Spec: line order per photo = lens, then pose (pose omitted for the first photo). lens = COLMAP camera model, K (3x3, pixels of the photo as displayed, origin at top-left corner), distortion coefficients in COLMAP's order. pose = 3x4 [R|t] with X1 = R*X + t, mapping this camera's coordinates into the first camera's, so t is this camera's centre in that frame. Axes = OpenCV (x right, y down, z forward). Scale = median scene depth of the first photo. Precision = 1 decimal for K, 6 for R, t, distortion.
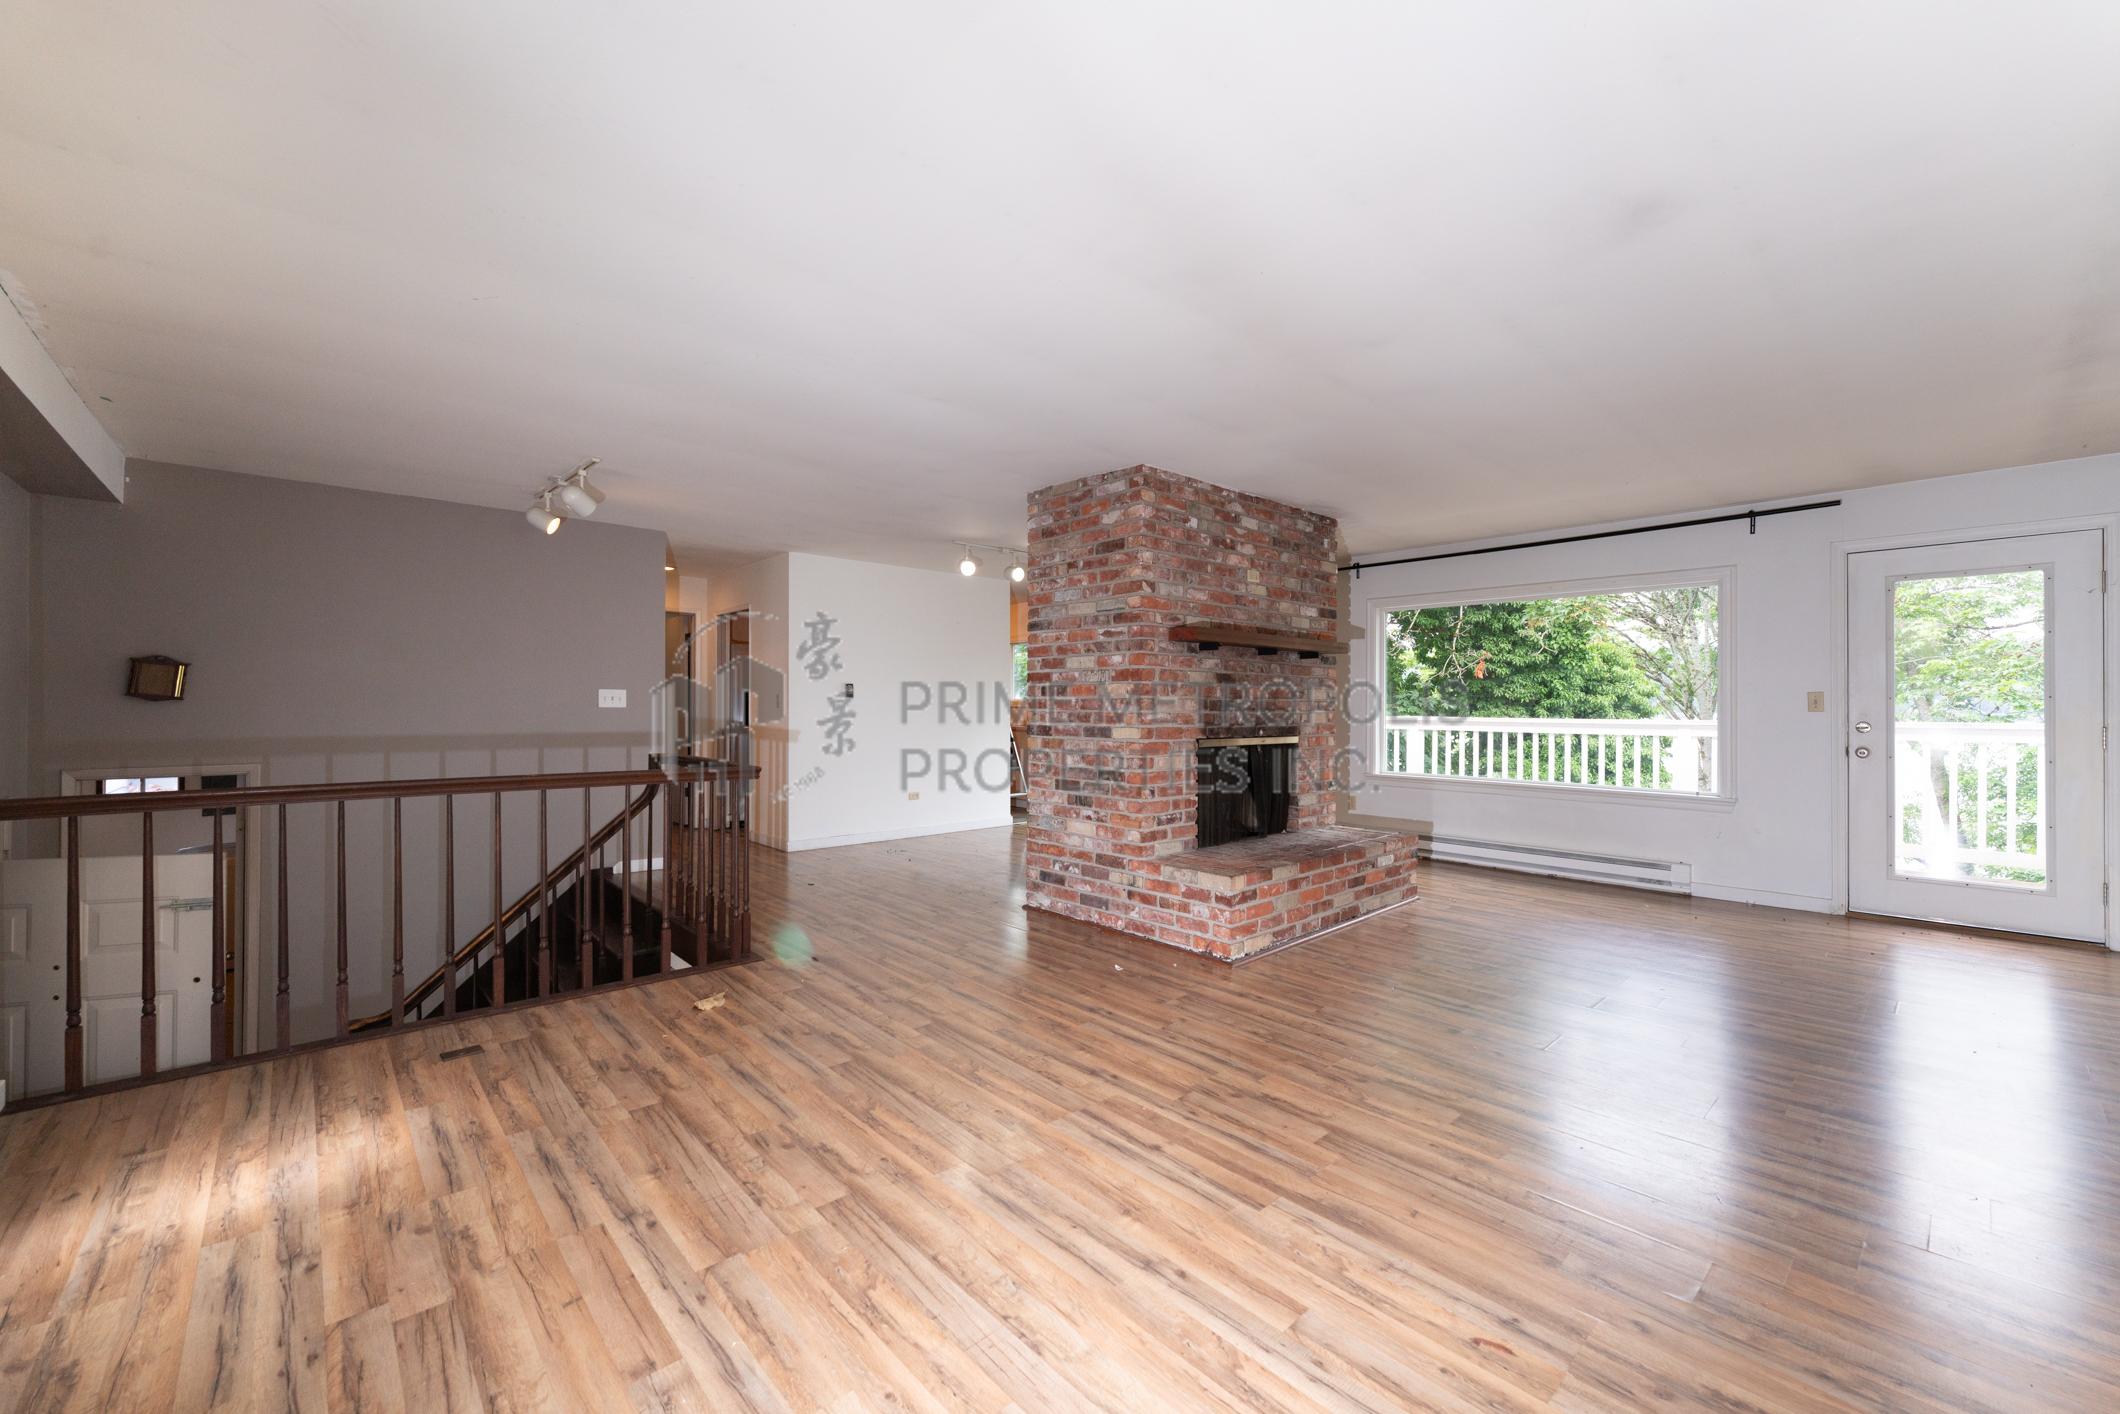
lens RADIAL K [[853.4, 0, 1060.0], [0, 853.4, 707.0], [0, 0, 1]] dist [-0.000437, -0.000098]
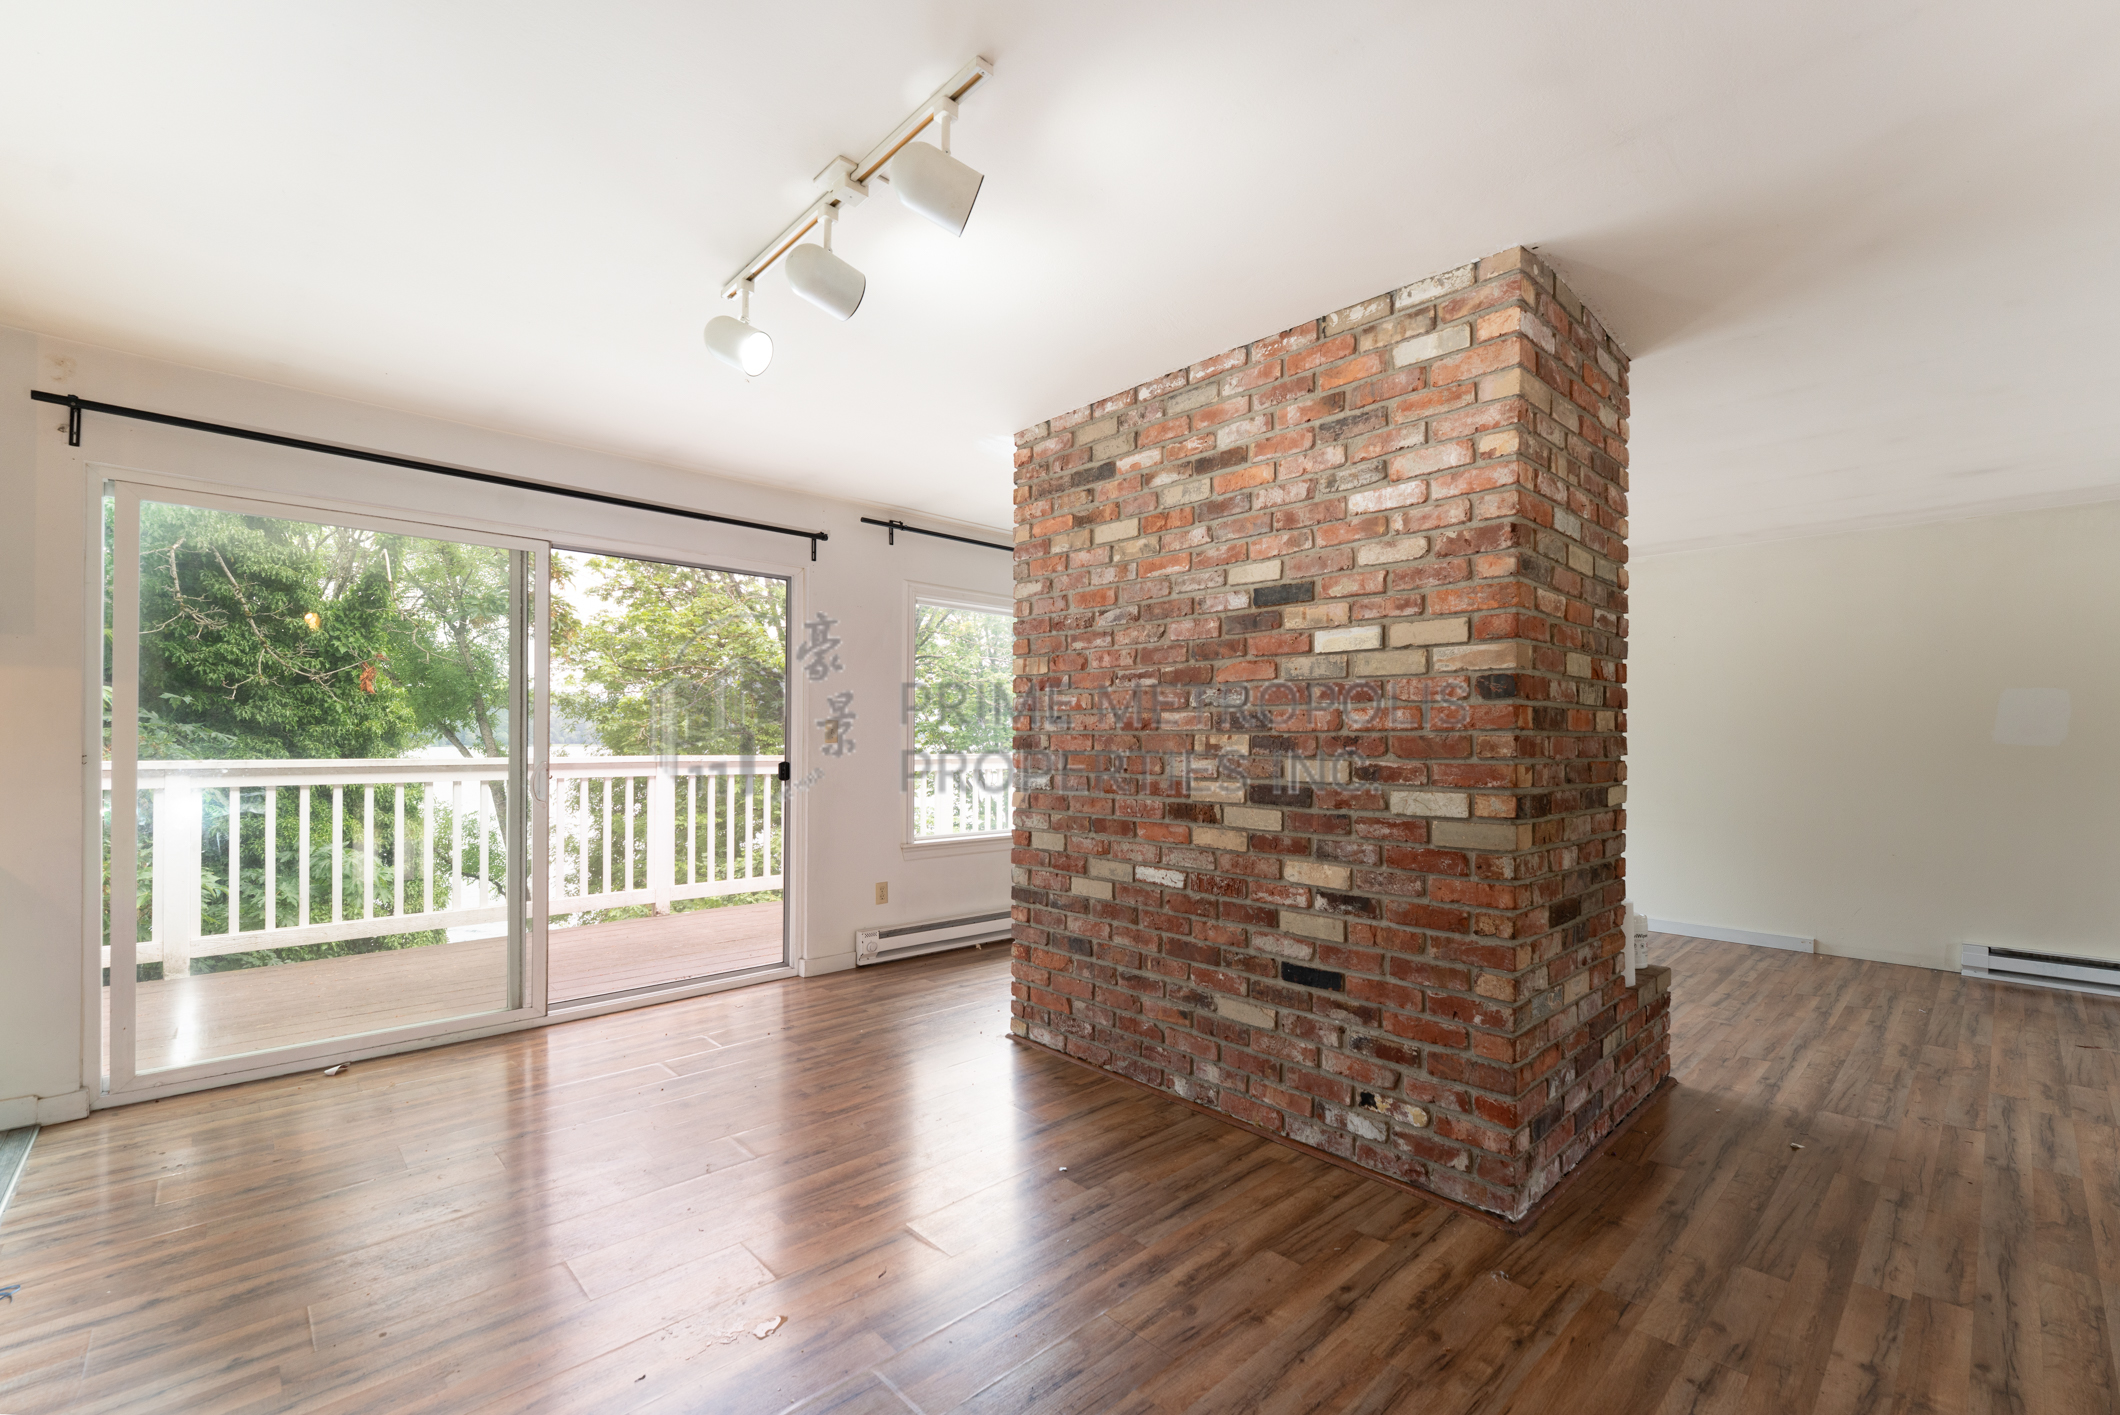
lens RADIAL K [[922.2, 0, 1063.8], [0, 922.2, 736.2], [0, 0, 1]] dist [0.000688, 0.000096]
pose [[-0.034588, 0.003079, 0.999397, -0.520345], [0.005560, 0.999980, -0.002888, -0.005728], [-0.999386, 0.005457, -0.034604, 1.336152]]
